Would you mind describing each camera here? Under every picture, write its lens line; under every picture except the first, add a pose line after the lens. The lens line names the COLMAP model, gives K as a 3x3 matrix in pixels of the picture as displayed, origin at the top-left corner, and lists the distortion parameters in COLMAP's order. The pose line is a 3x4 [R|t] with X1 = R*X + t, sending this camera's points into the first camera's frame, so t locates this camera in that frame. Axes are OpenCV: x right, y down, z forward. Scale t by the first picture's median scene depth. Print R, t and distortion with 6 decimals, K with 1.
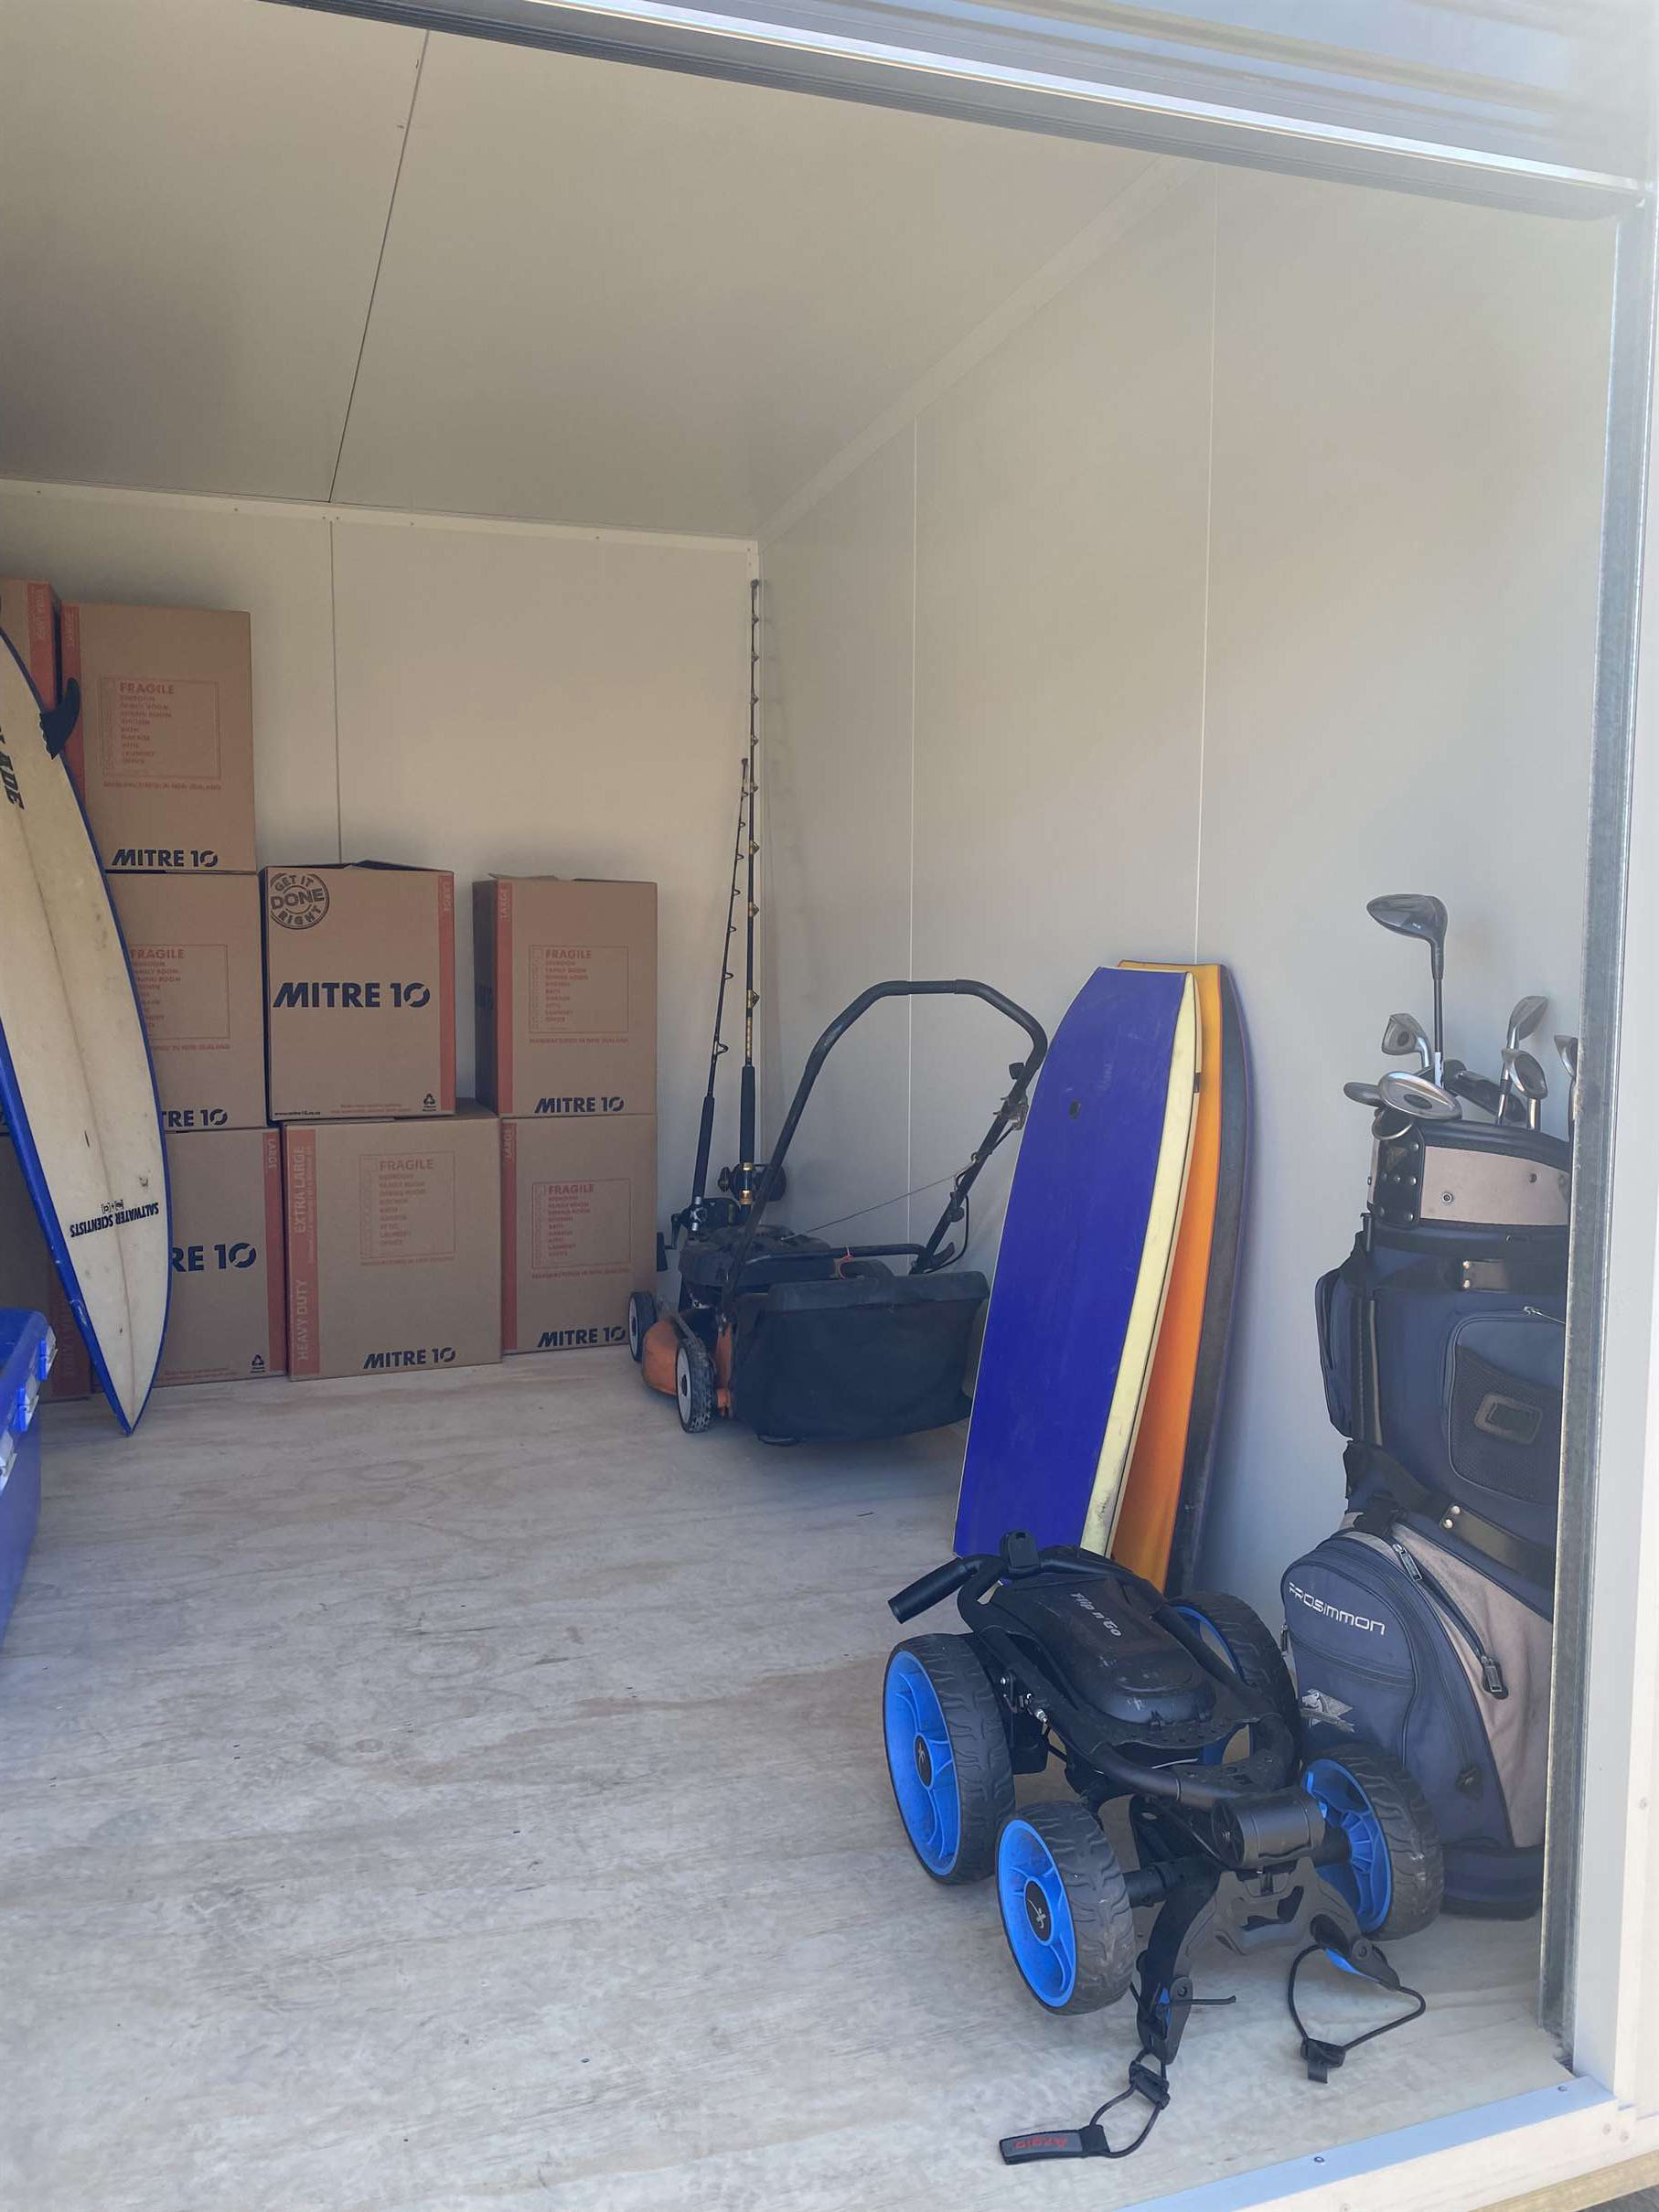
lens RADIAL K [[1692.5, 0, 833.6], [0, 1692.5, 1074.0], [0, 0, 1]] dist [0.011311, -0.007744]
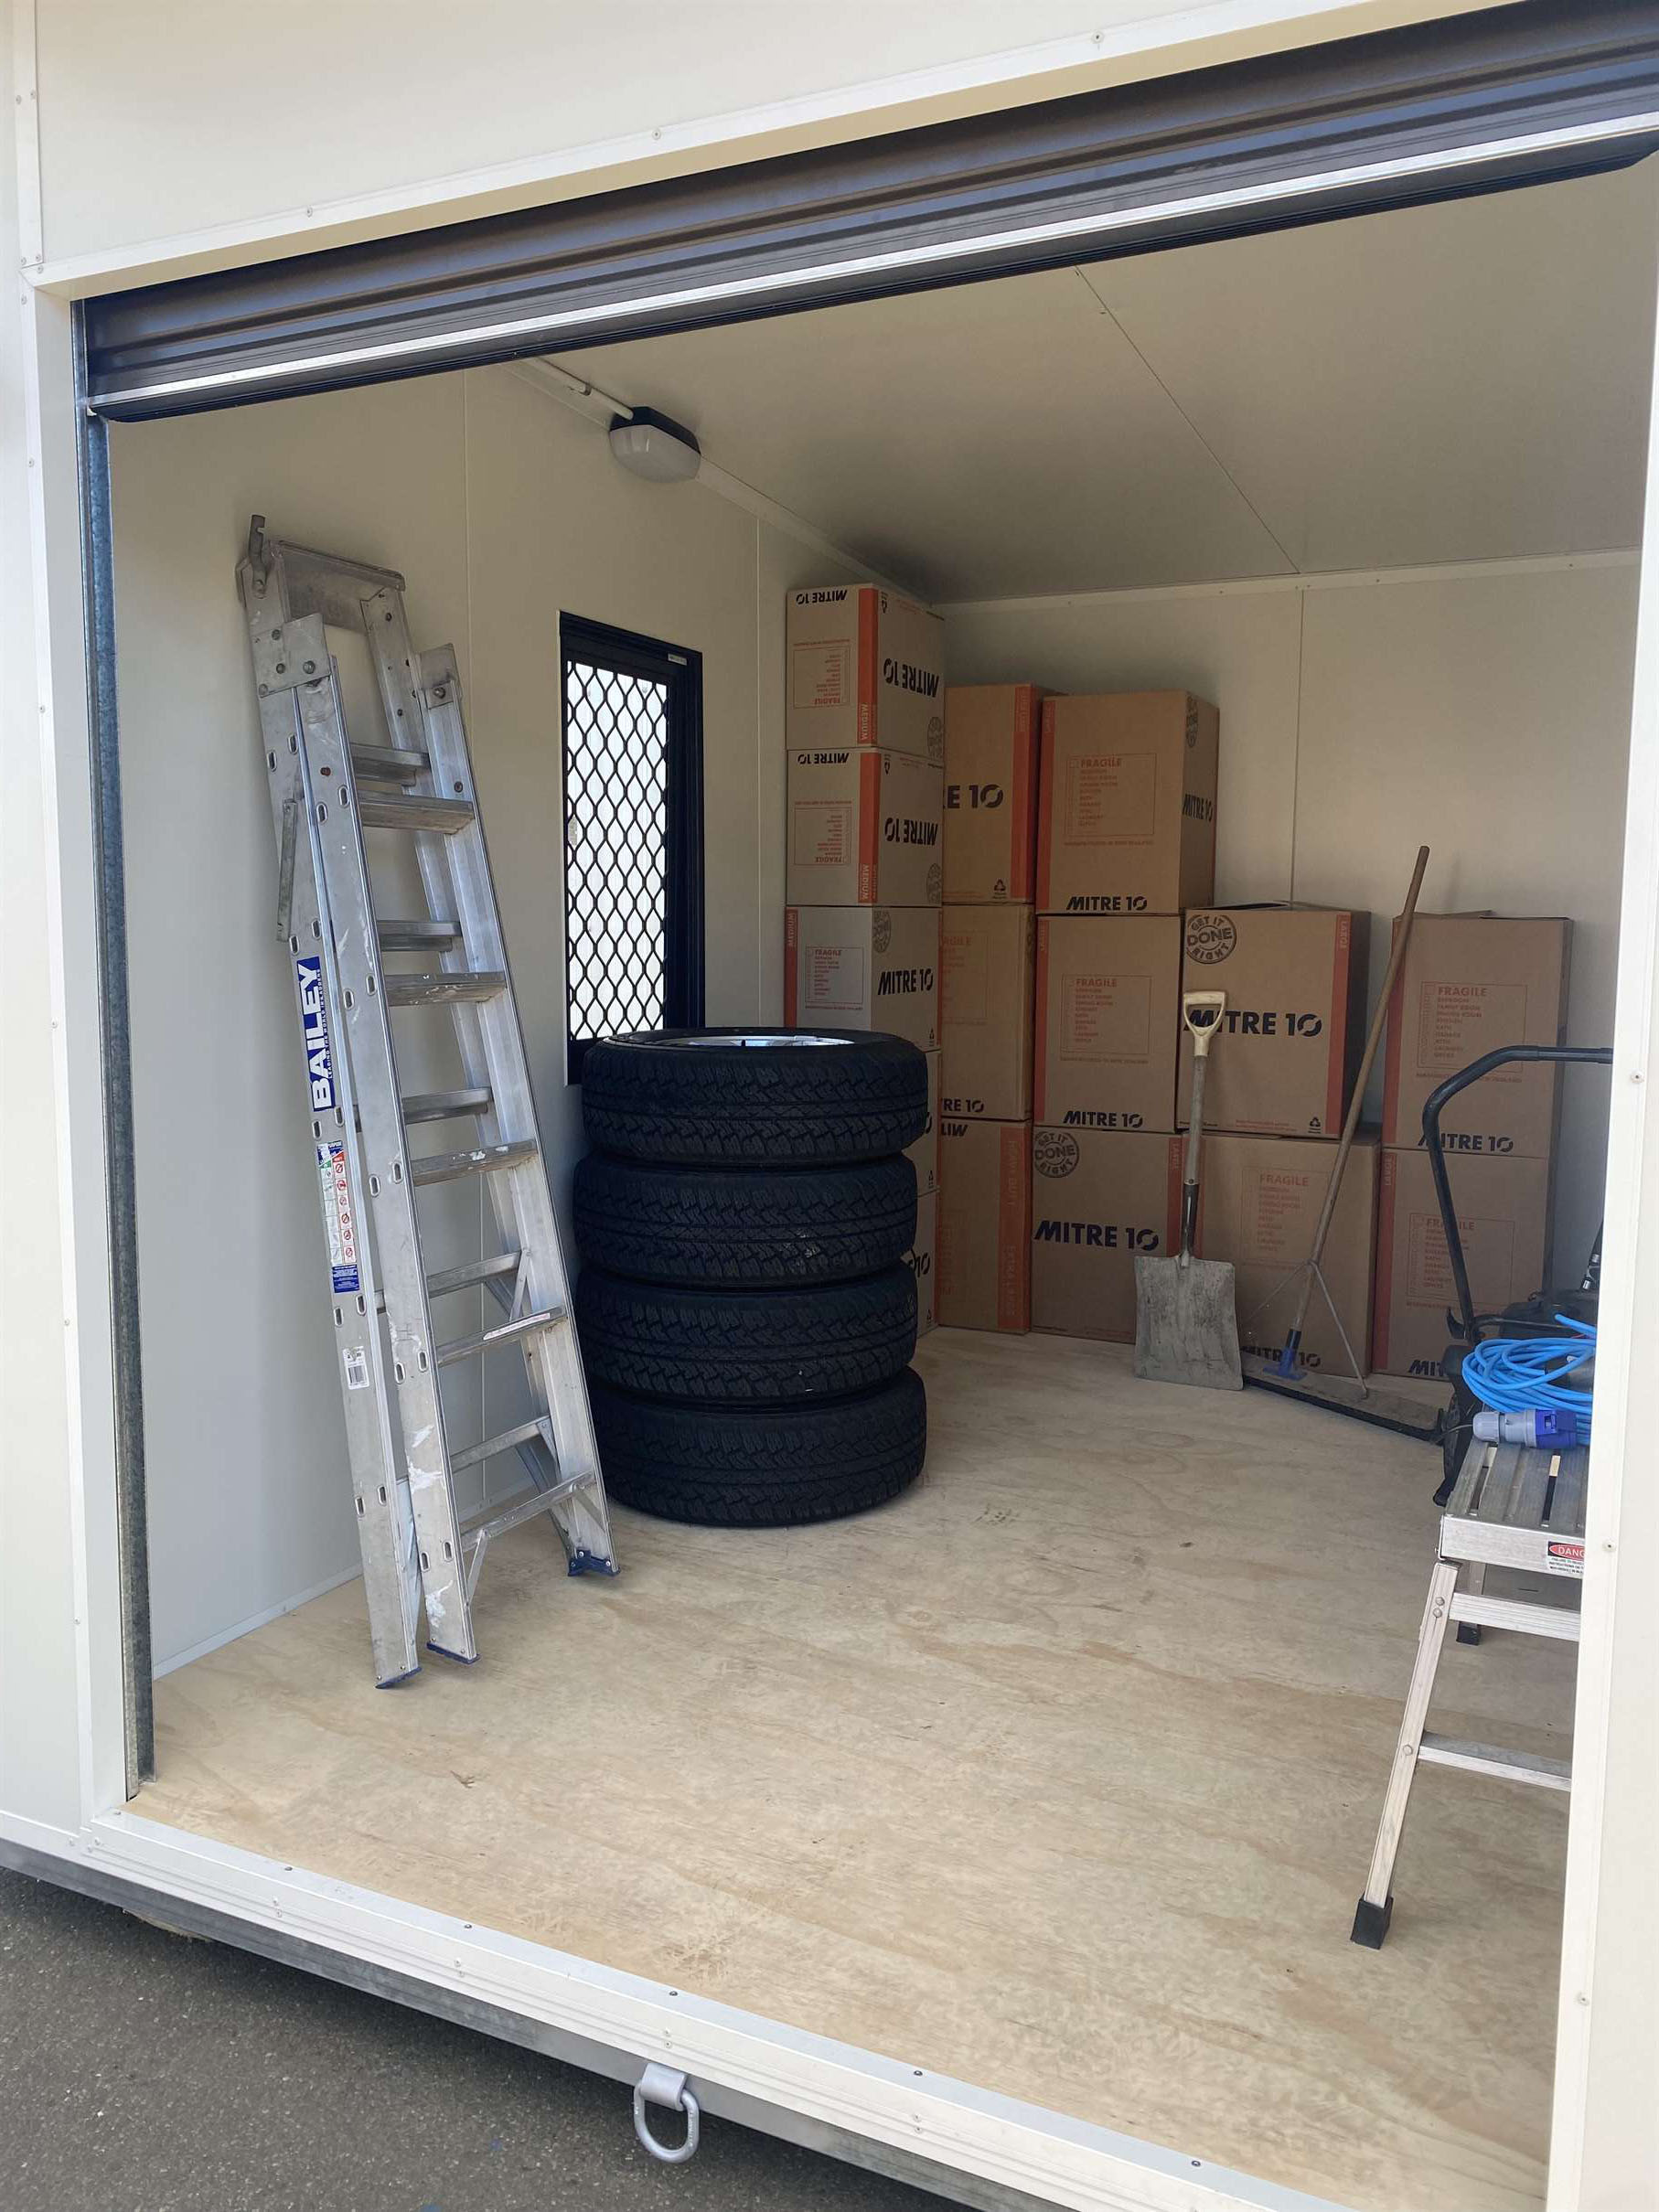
lens RADIAL K [[1691.4, 0, 826.0], [0, 1691.4, 1086.4], [0, 0, 1]] dist [0.031256, -0.027924]
pose [[0.703671, 0.075370, -0.706517, 0.558415], [-0.069165, 0.996902, 0.037462, -0.049398], [0.707152, 0.022505, 0.706704, 0.028494]]
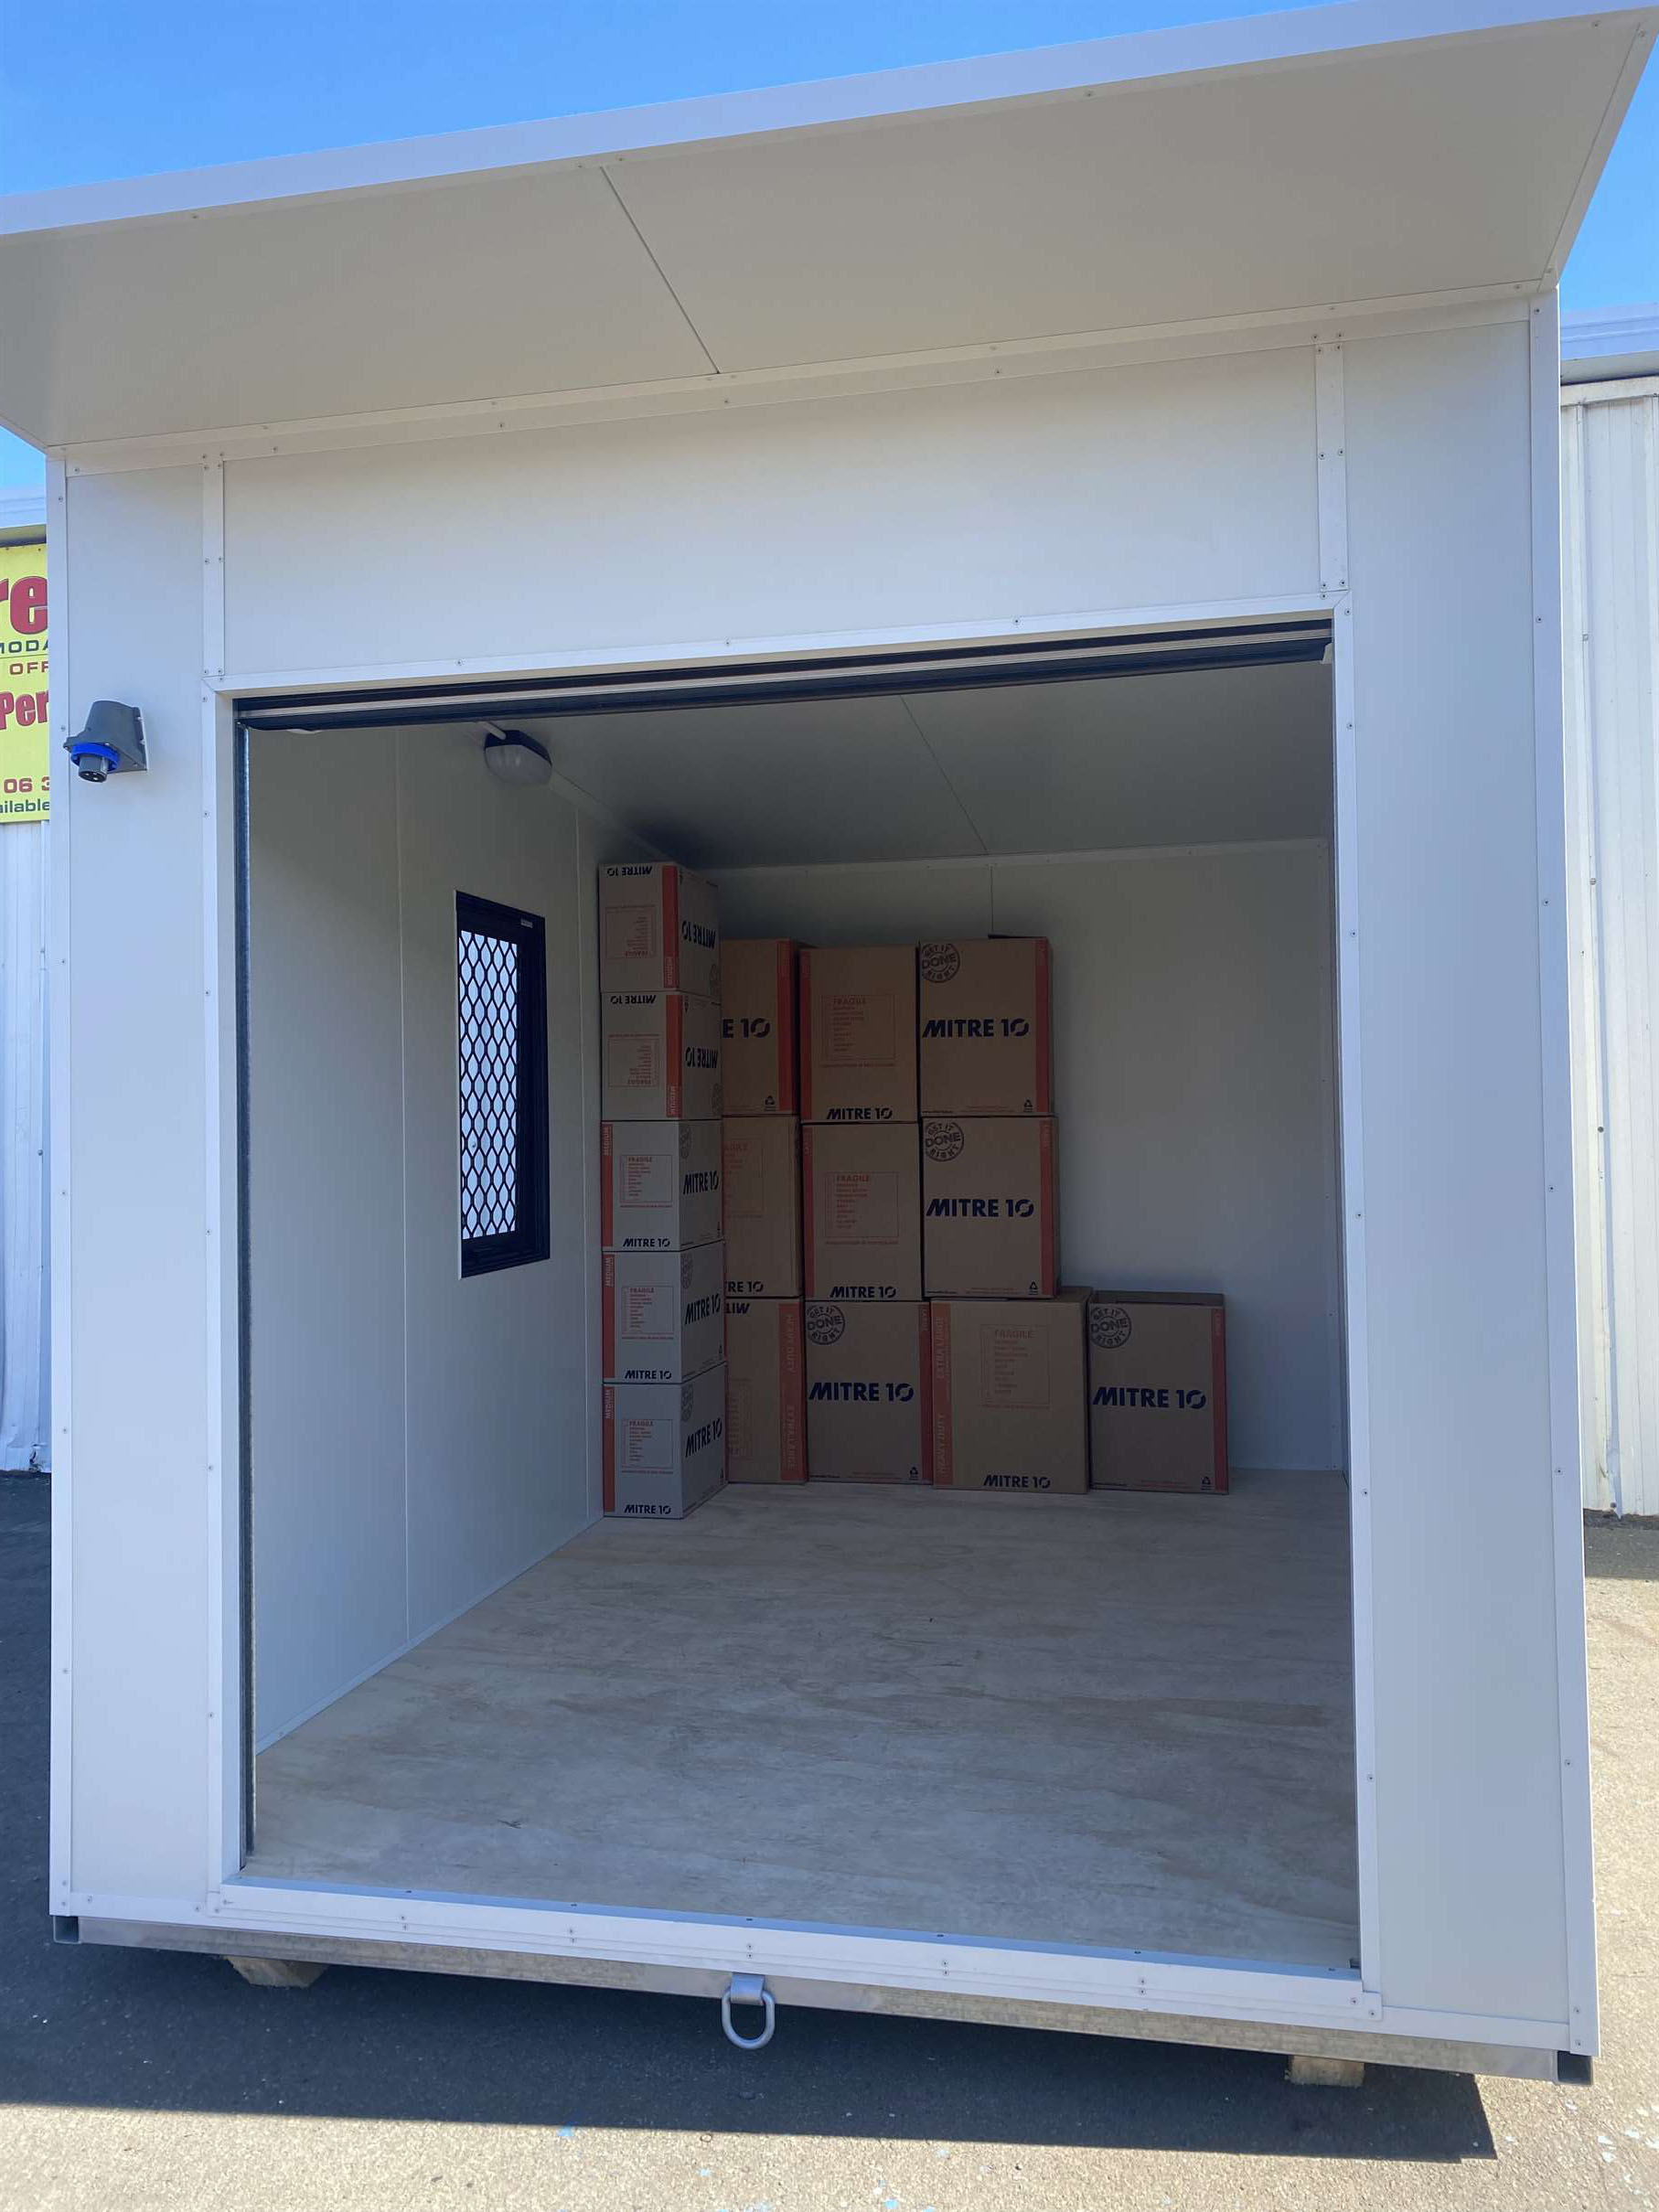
lens RADIAL K [[1684.7, 0, 840.2], [0, 1684.7, 1078.1], [0, 0, 1]] dist [0.033058, -0.031099]
pose [[0.851536, -0.028112, -0.523541, 0.614332], [-0.029202, 0.994468, -0.100895, -0.018833], [0.523482, 0.101205, 0.846005, -0.415729]]
